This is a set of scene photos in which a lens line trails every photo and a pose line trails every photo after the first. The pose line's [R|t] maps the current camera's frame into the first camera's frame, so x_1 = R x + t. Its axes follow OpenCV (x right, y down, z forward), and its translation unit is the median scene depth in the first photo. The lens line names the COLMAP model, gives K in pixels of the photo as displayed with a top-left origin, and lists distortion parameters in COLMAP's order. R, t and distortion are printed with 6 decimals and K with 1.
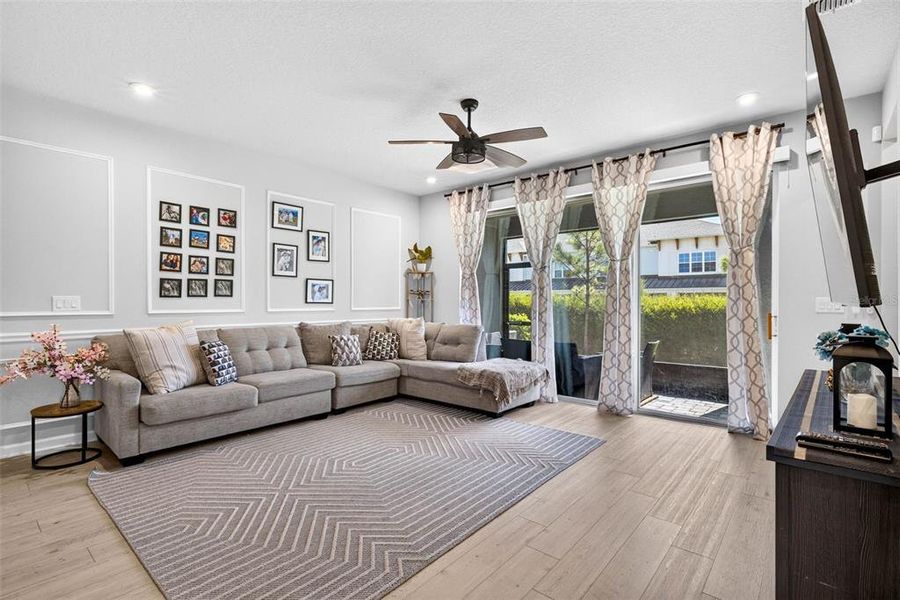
lens RADIAL K [[426.7, 0, 449.9], [0, 426.7, 295.0], [0, 0, 1]] dist [0.000845, 0.000088]
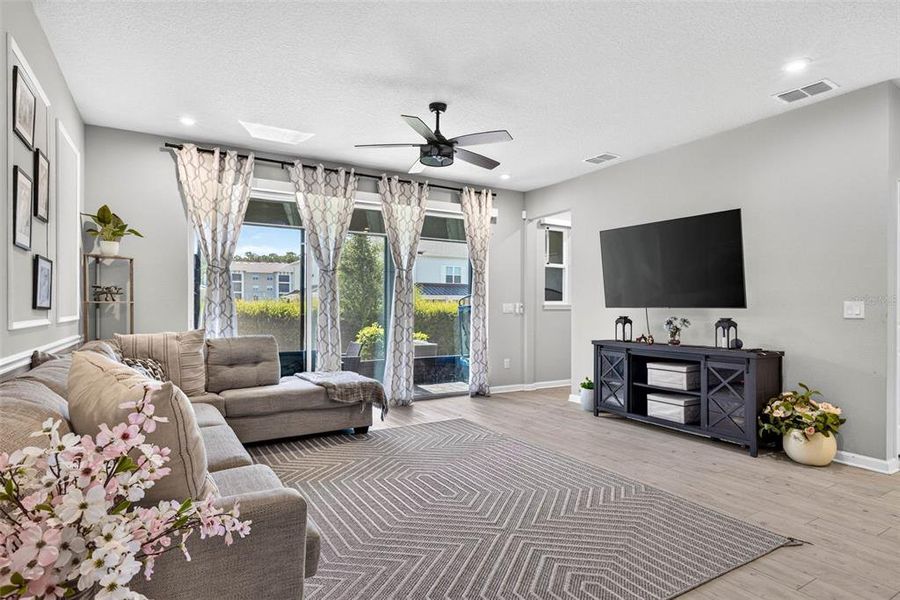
lens RADIAL K [[478.6, 0, 450.0], [0, 478.6, 300.0], [0, 0, 1]] dist [0.000223, 0.000090]
pose [[0.321840, 0.012981, 0.946705, -0.802181], [-0.016288, 0.999834, -0.008172, 0.007804], [-0.946654, -0.012790, 0.321998, 0.491986]]
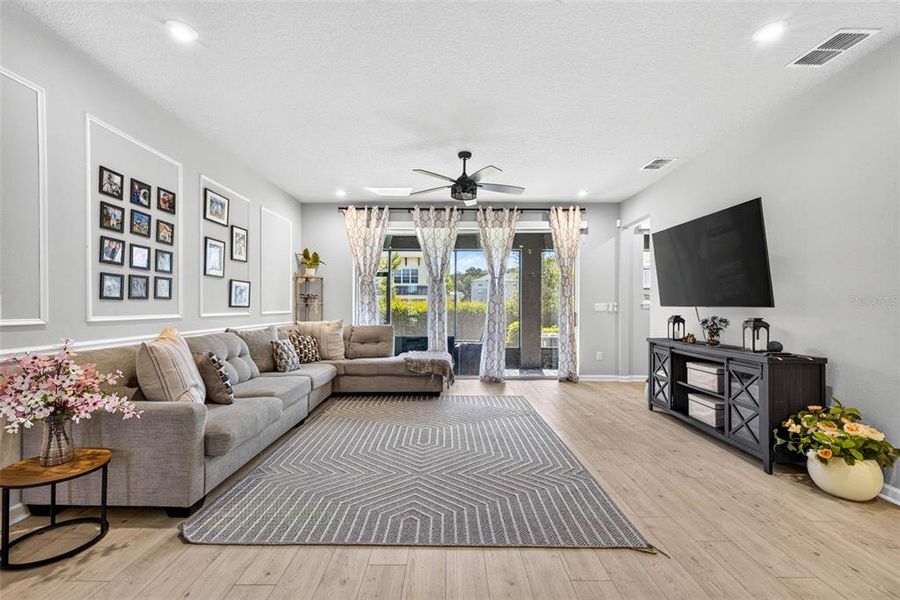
lens RADIAL K [[376.0, 0, 451.4], [0, 376.0, 301.6], [0, 0, 1]] dist [0.000972, -0.000031]
pose [[0.760395, 0.008013, 0.649411, -0.589641], [-0.011005, 0.999939, 0.000548, 0.002794], [-0.649368, -0.007563, 0.760437, 0.117885]]
